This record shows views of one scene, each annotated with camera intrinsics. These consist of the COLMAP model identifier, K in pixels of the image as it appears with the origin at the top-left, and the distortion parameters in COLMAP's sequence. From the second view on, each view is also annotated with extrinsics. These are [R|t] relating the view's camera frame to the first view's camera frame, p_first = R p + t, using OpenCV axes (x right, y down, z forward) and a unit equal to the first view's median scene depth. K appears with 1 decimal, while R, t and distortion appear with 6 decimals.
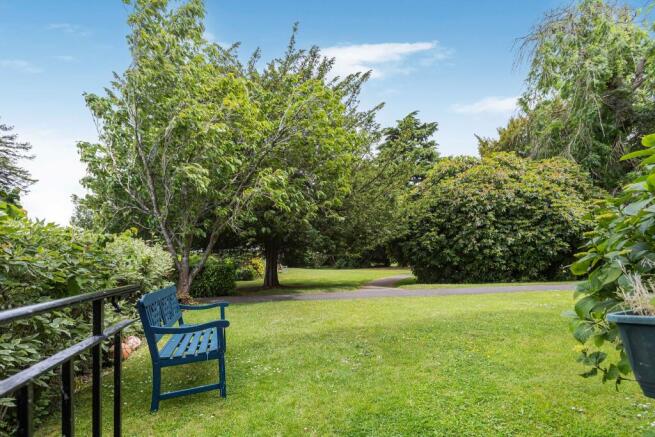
lens RADIAL K [[294.7, 0, 339.3], [0, 294.7, 220.8], [0, 0, 1]] dist [-0.000184, 0.000570]
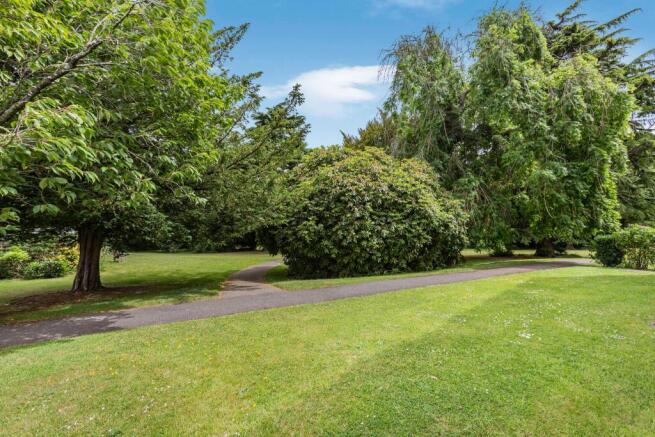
lens RADIAL K [[294.7, 0, 339.3], [0, 294.7, 220.8], [0, 0, 1]] dist [-0.000184, 0.000570]
pose [[0.904437, 0.037155, 0.424986, 0.005606], [-0.058819, 0.997546, 0.037965, -0.003342], [-0.422532, -0.059334, 0.904404, 0.138511]]
